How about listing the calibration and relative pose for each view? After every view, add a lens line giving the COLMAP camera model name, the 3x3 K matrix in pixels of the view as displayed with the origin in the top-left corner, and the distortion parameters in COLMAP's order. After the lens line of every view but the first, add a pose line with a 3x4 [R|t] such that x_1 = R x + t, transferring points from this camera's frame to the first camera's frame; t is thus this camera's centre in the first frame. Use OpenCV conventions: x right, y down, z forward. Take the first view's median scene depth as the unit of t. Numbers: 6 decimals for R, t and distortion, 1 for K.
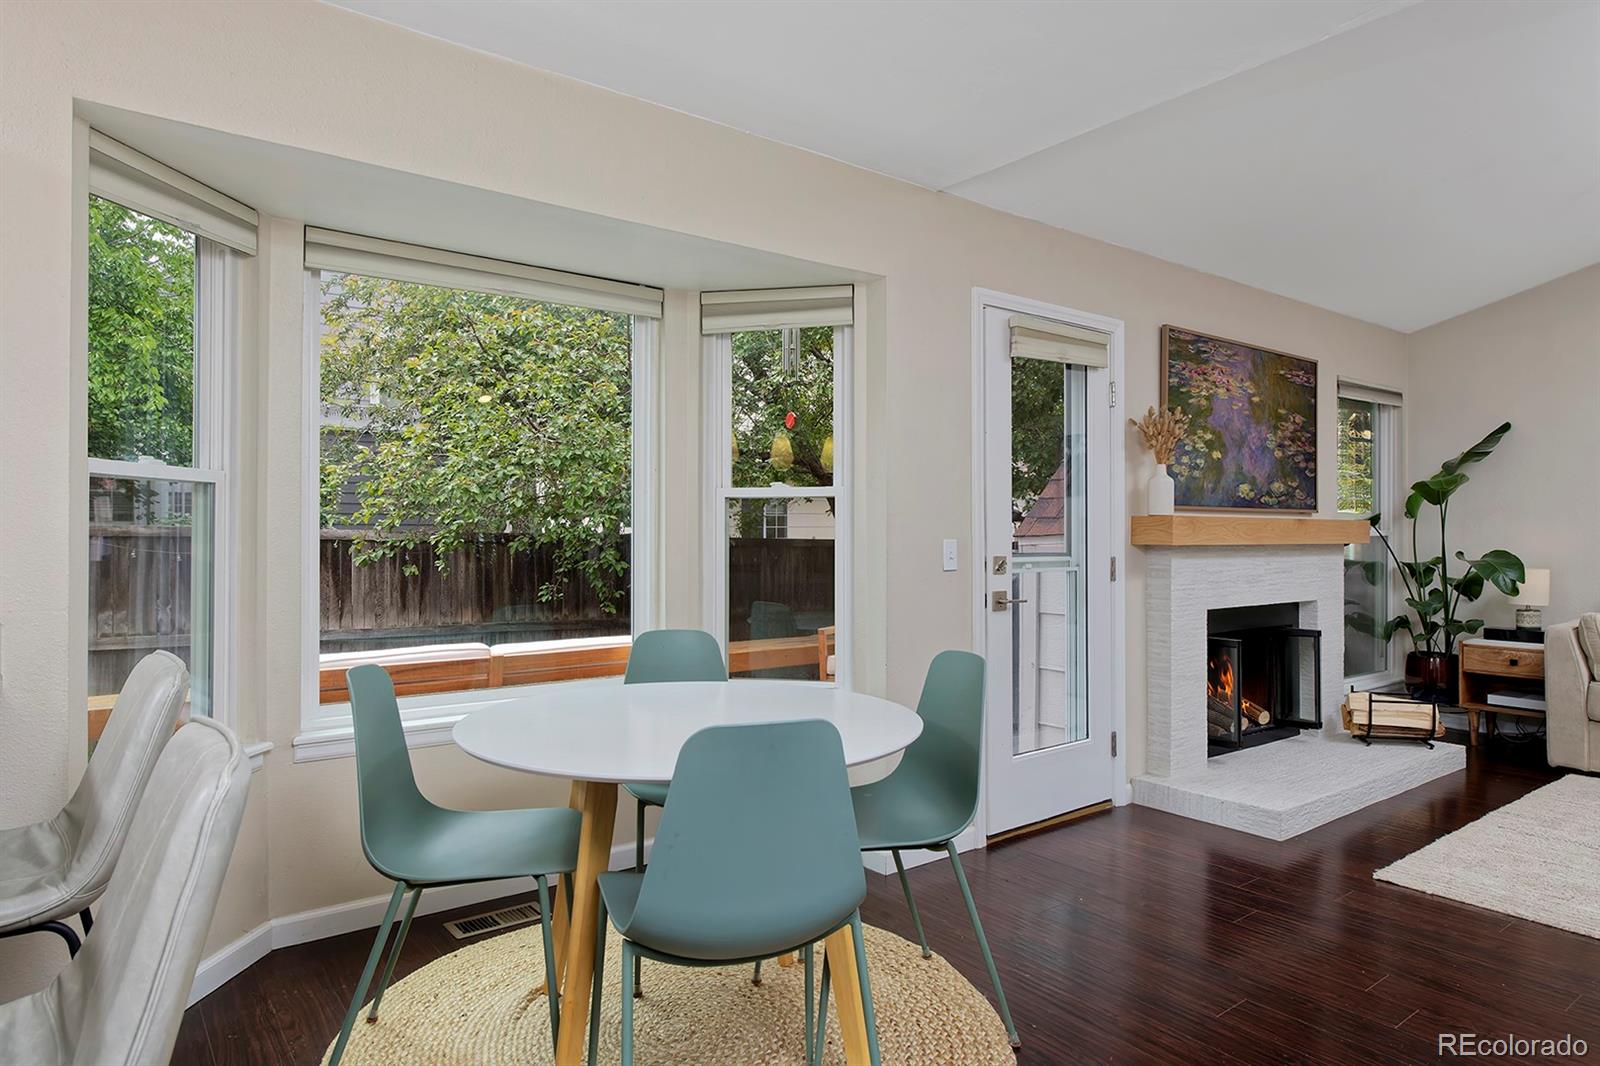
lens RADIAL K [[963.0, 0, 805.8], [0, 963.0, 525.0], [0, 0, 1]] dist [-0.000901, -0.001080]
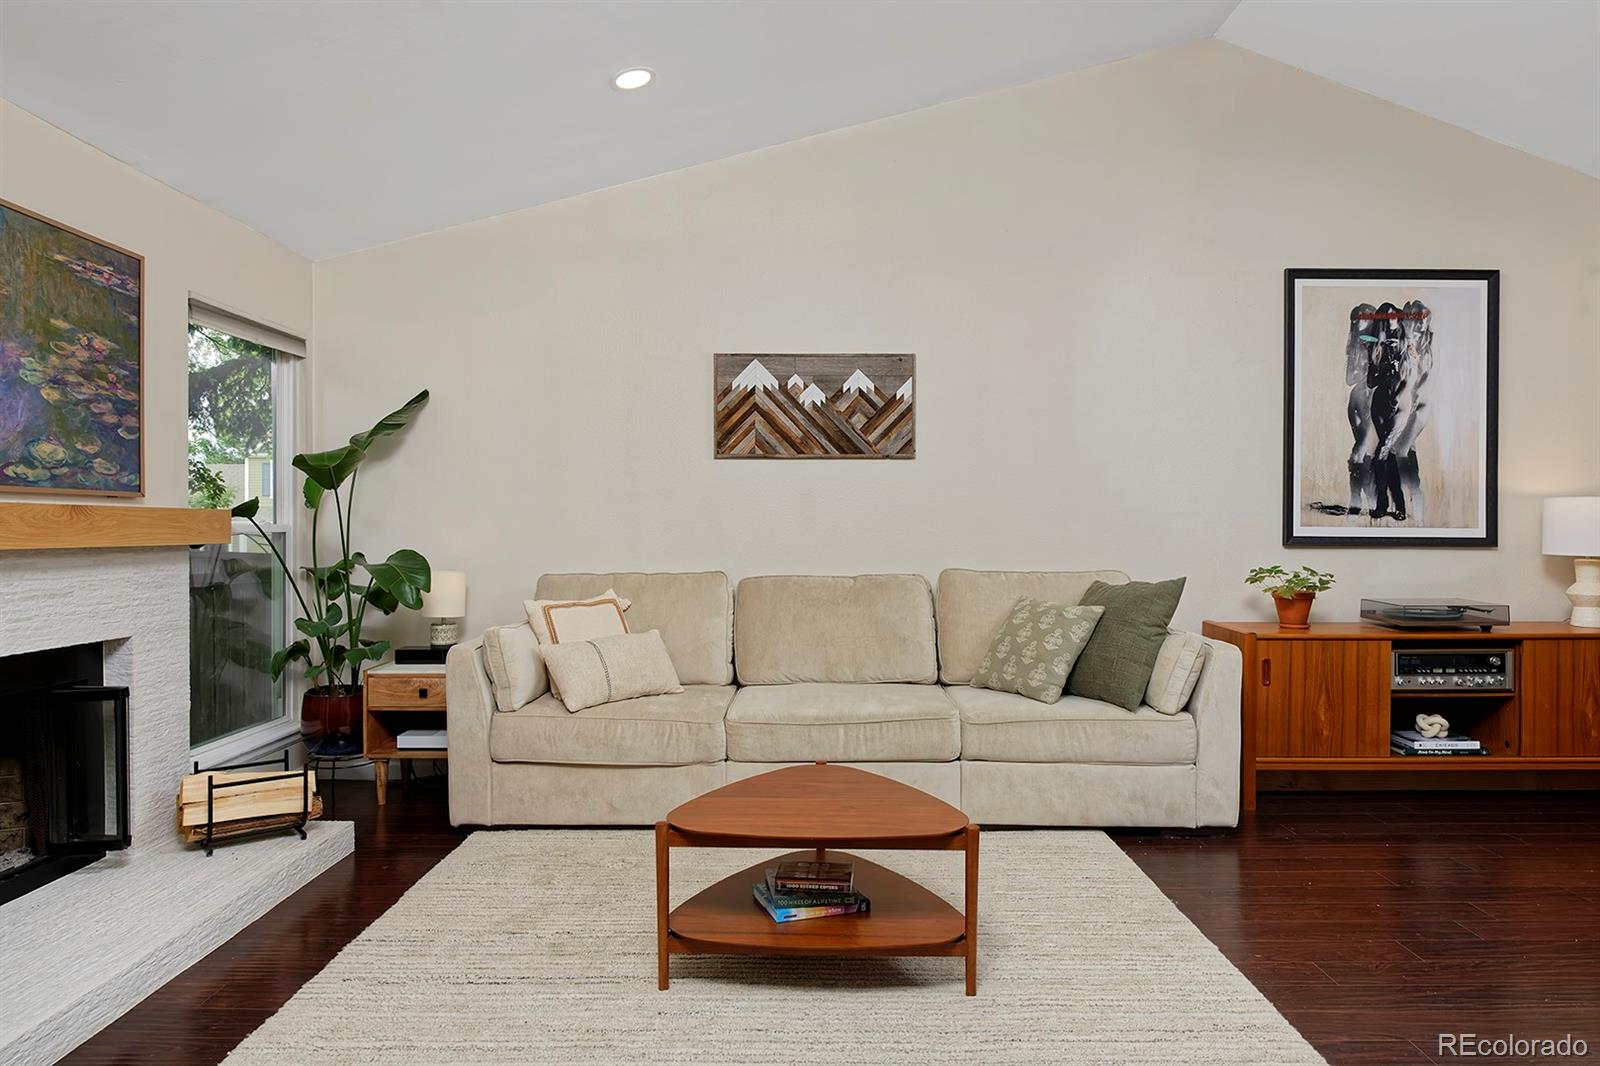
lens RADIAL K [[1016.8, 0, 809.8], [0, 1016.8, 531.7], [0, 0, 1]] dist [-0.007486, -0.001727]
pose [[0.611270, -0.007706, 0.791385, 0.293707], [-0.002202, 0.999932, 0.011438, 0.001763], [-0.791419, -0.008735, 0.611211, 0.263124]]
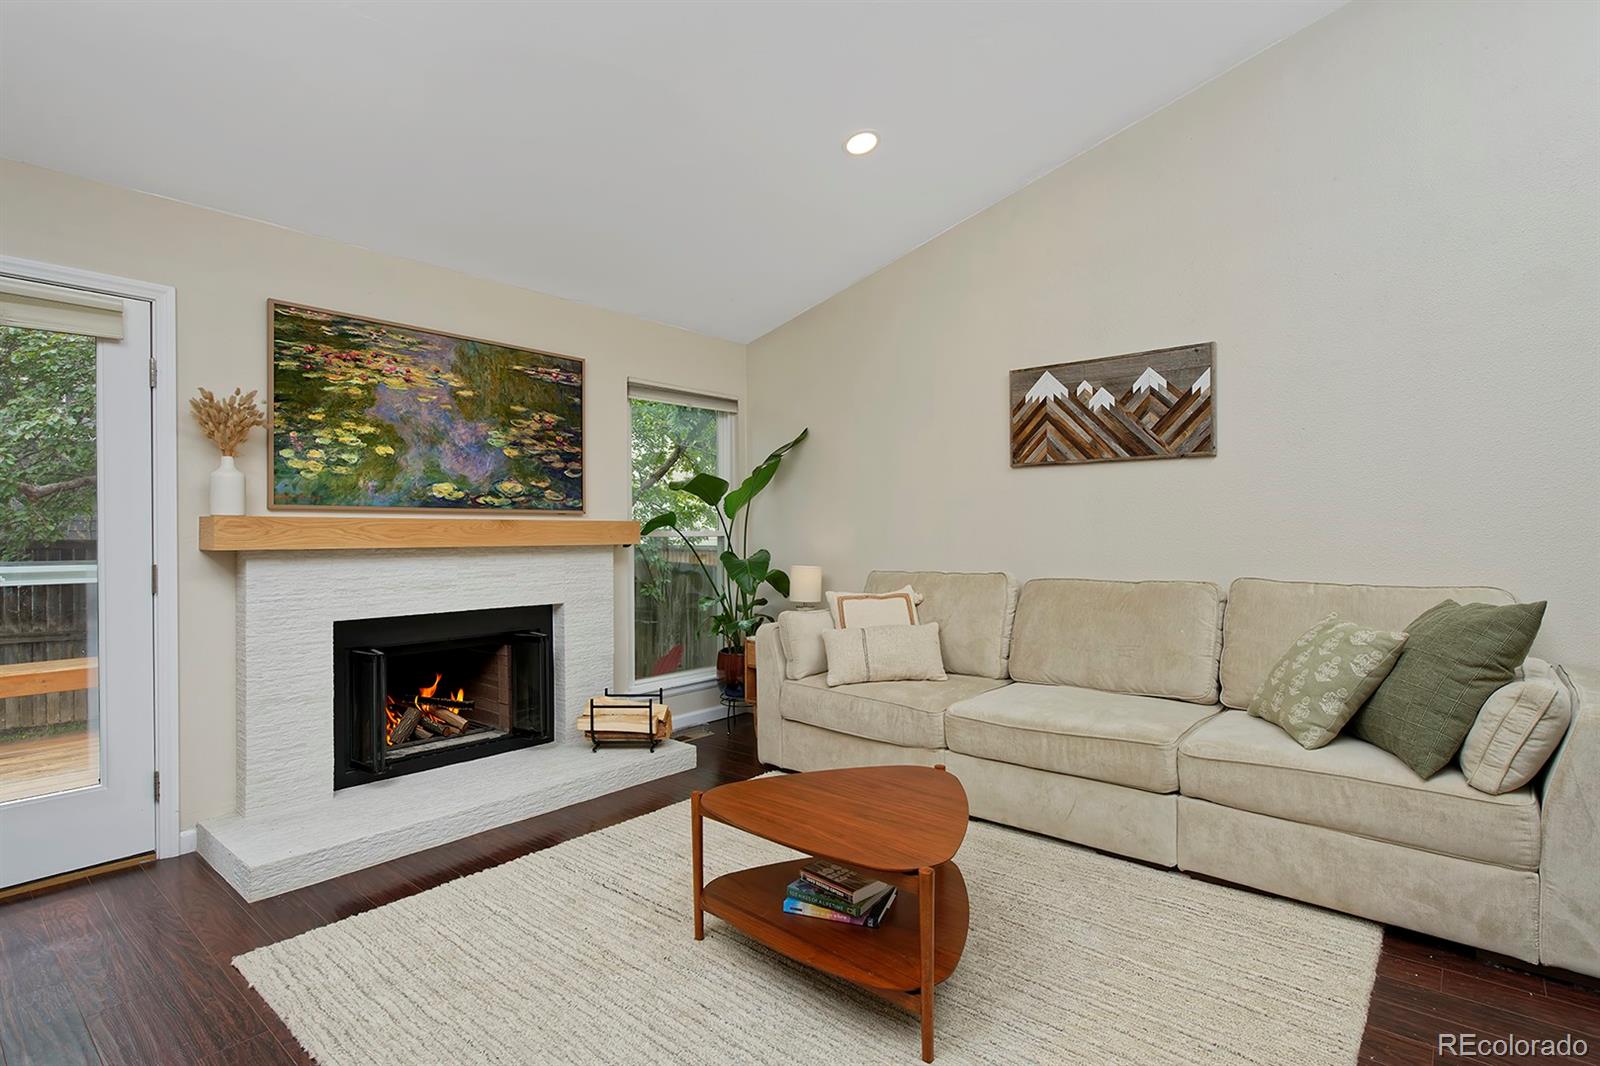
lens RADIAL K [[788.4, 0, 800.0], [0, 788.4, 533.0], [0, 0, 1]] dist [-0.004655, -0.000876]
pose [[0.978405, -0.007831, 0.206550, 0.629051], [0.006694, 0.999958, 0.006203, 0.003599], [-0.206590, -0.004686, 0.978416, 0.177278]]
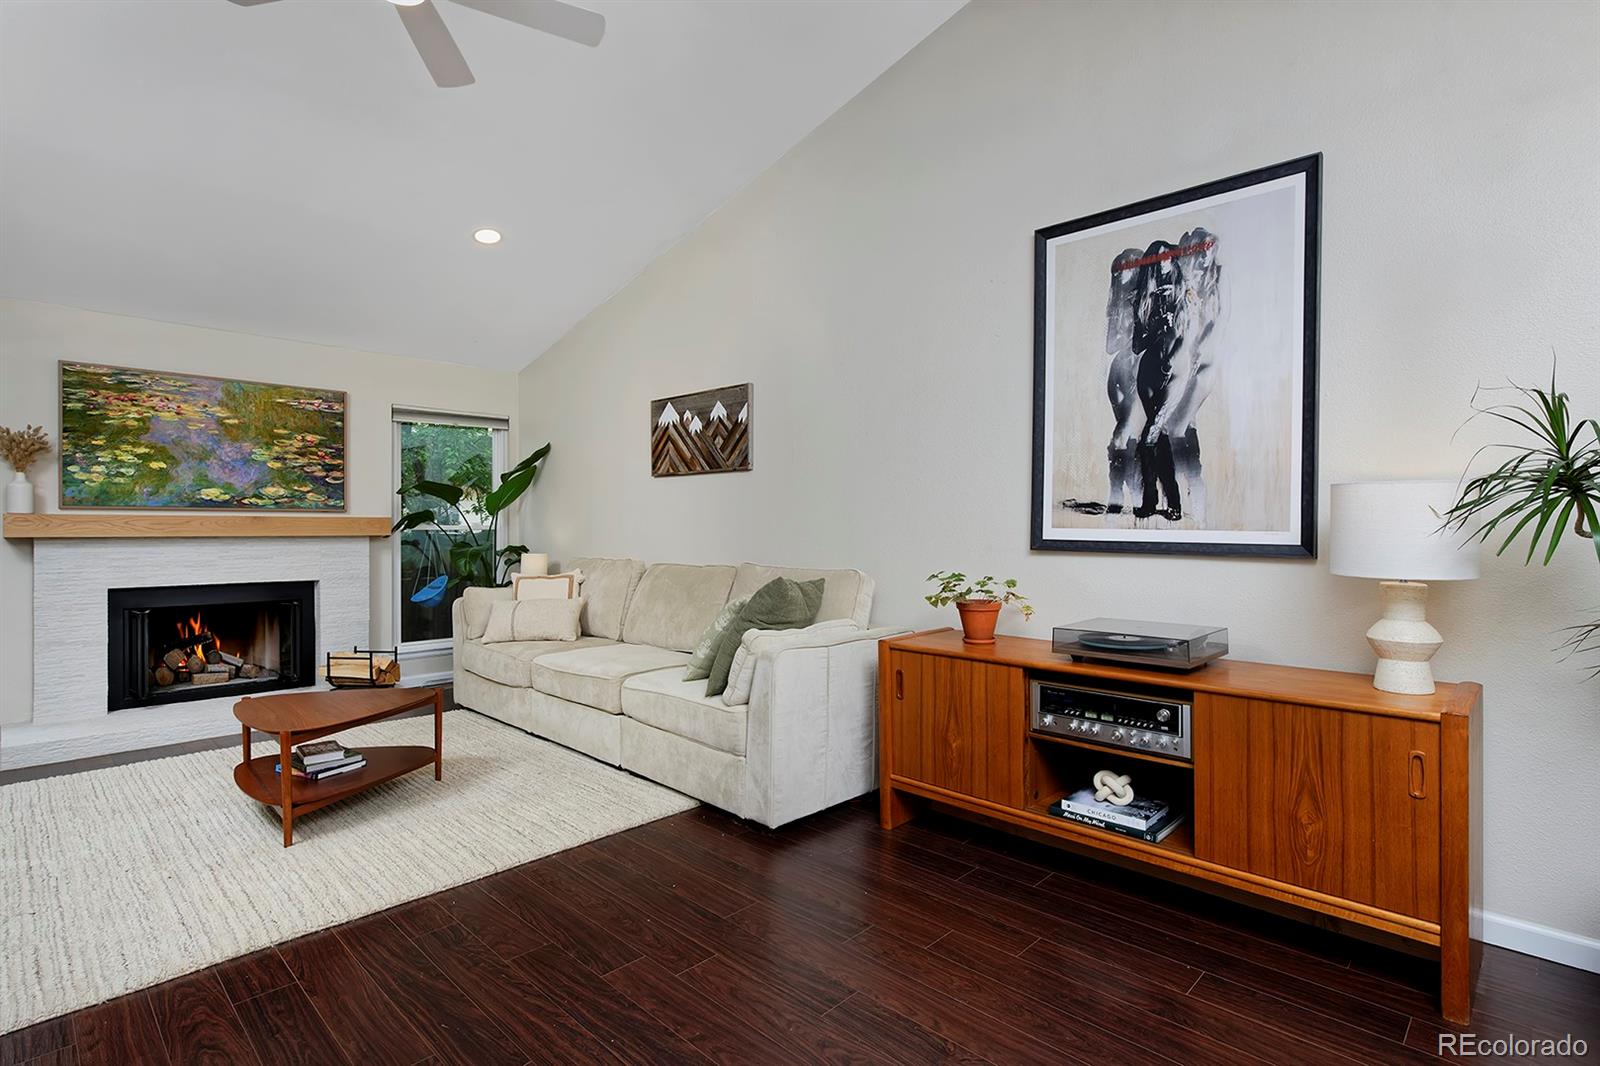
lens RADIAL K [[788.4, 0, 800.0], [0, 788.4, 533.0], [0, 0, 1]] dist [-0.004655, -0.000876]
pose [[0.989738, -0.003317, 0.142854, 1.059292], [0.001205, 0.999889, 0.014868, 0.001113], [-0.142888, -0.014543, 0.989632, -0.127456]]
